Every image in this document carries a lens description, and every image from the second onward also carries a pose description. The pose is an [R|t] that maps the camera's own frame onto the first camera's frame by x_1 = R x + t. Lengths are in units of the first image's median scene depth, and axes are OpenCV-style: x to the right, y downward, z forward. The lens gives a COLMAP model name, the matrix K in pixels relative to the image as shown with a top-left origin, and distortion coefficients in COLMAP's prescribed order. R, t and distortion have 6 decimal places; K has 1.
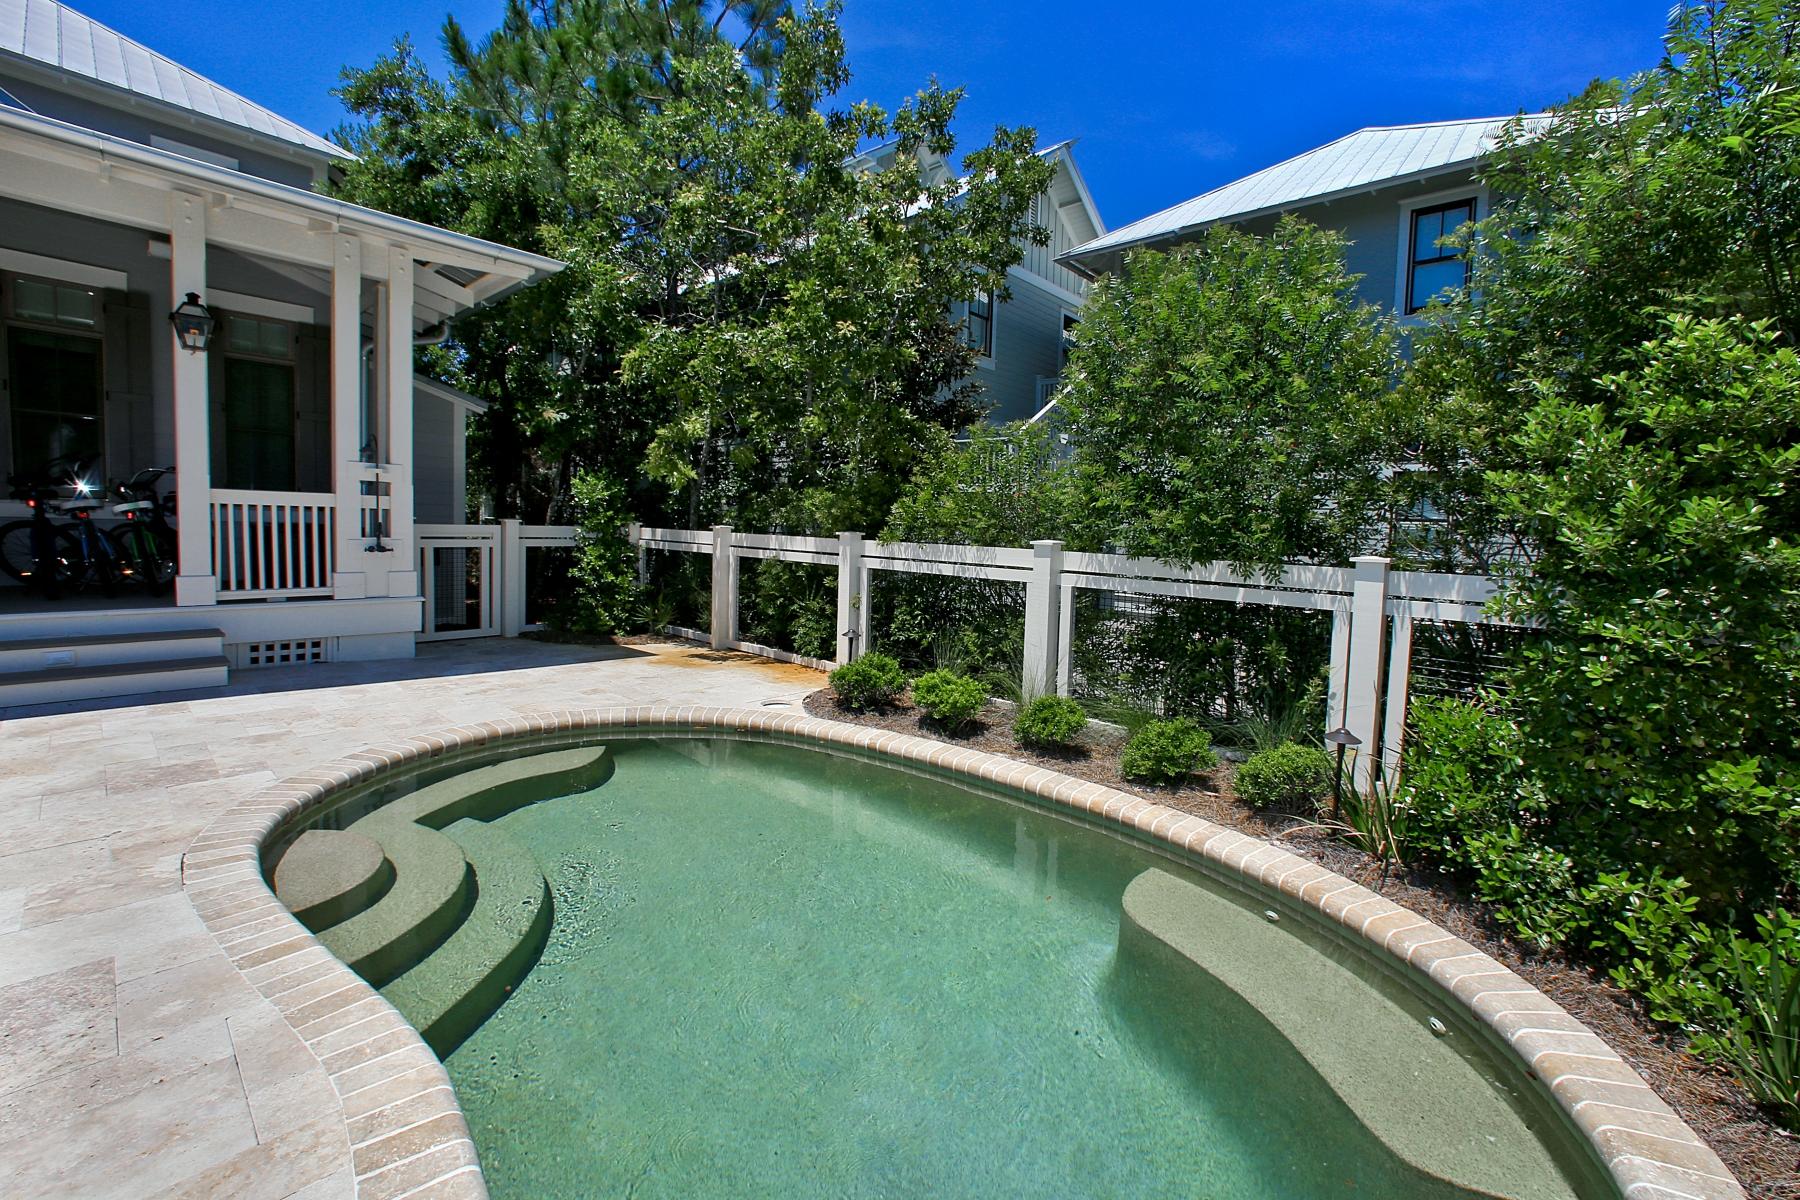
lens RADIAL K [[747.0, 0, 919.8], [0, 747.0, 575.6], [0, 0, 1]] dist [-0.027514, 0.006085]
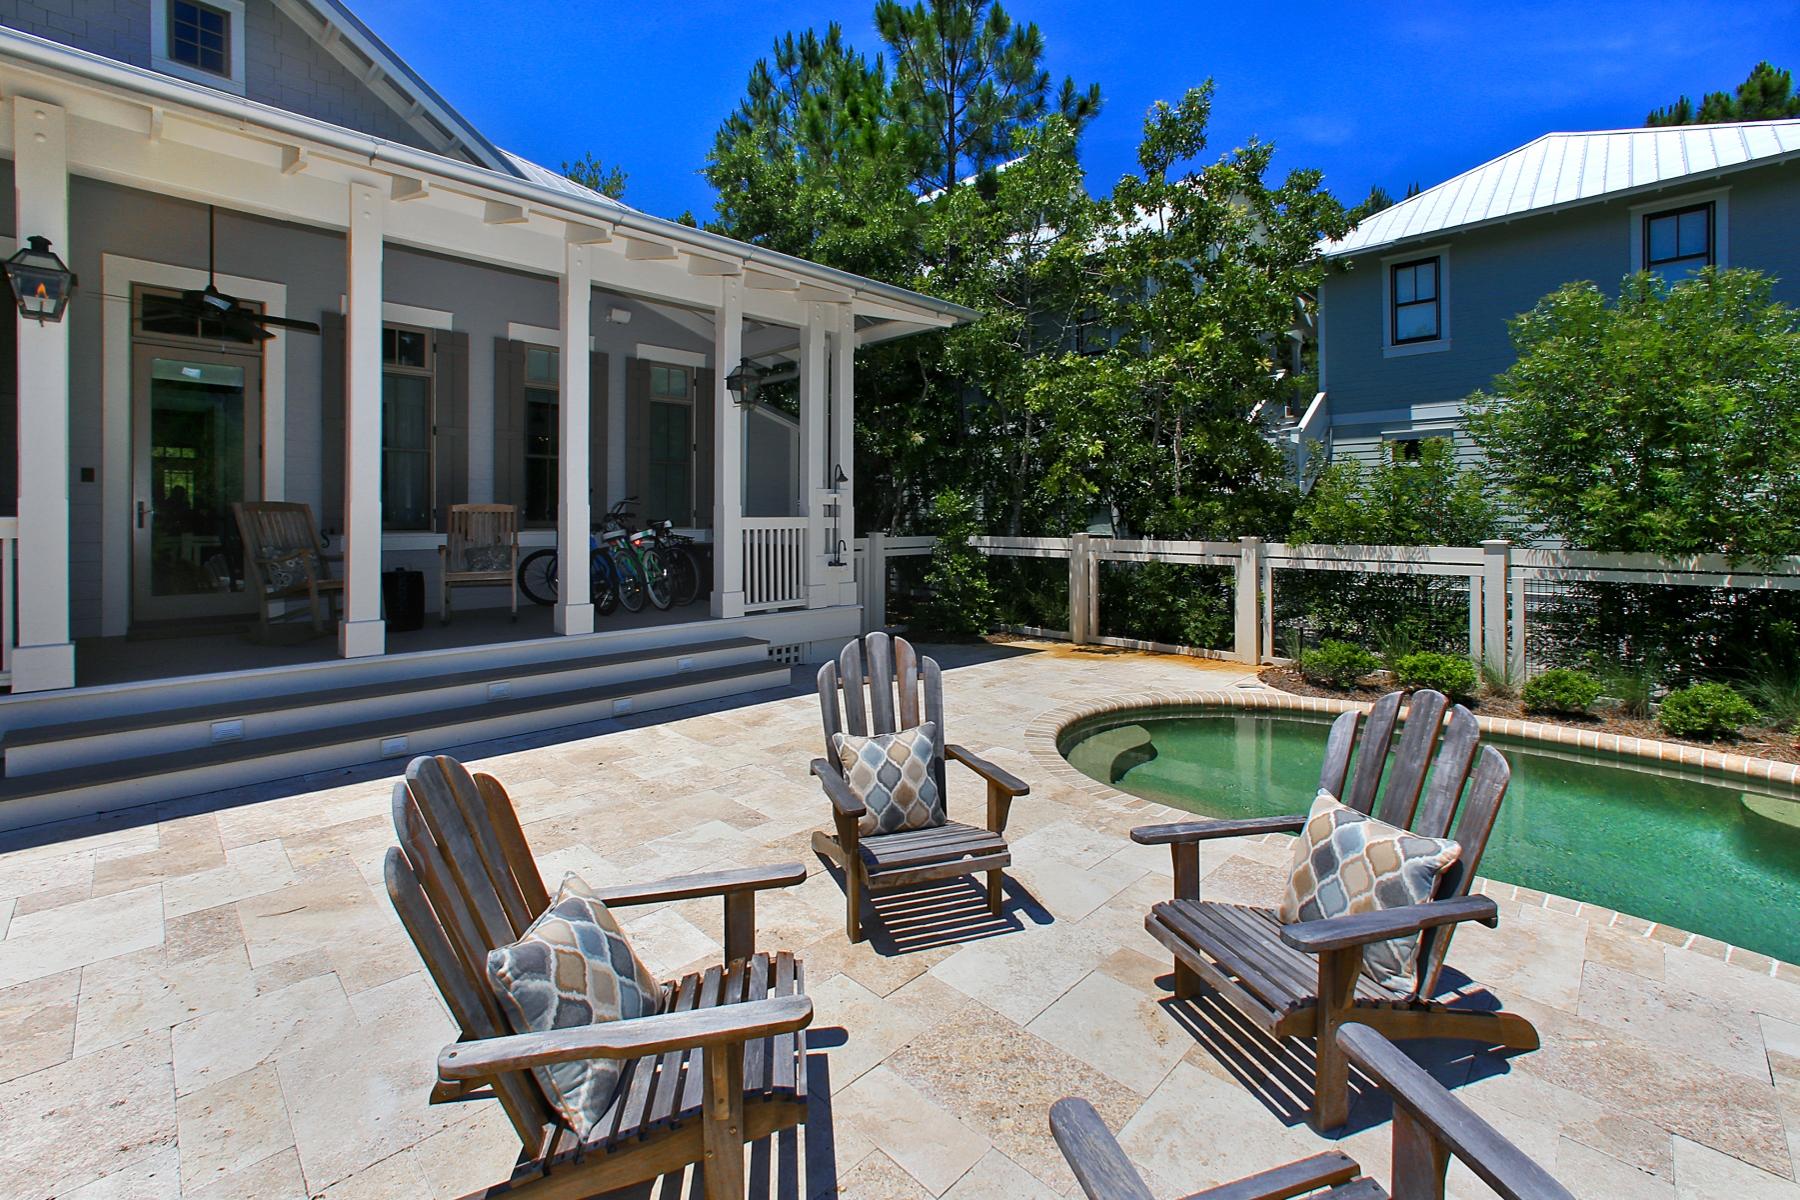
lens RADIAL K [[747.0, 0, 897.3], [0, 747.0, 519.6], [0, 0, 1]] dist [-0.027514, 0.006085]
pose [[0.997295, -0.034098, -0.065109, -0.564566], [0.029813, 0.997395, -0.065683, -0.025619], [0.067179, 0.063565, 0.995714, -0.162861]]
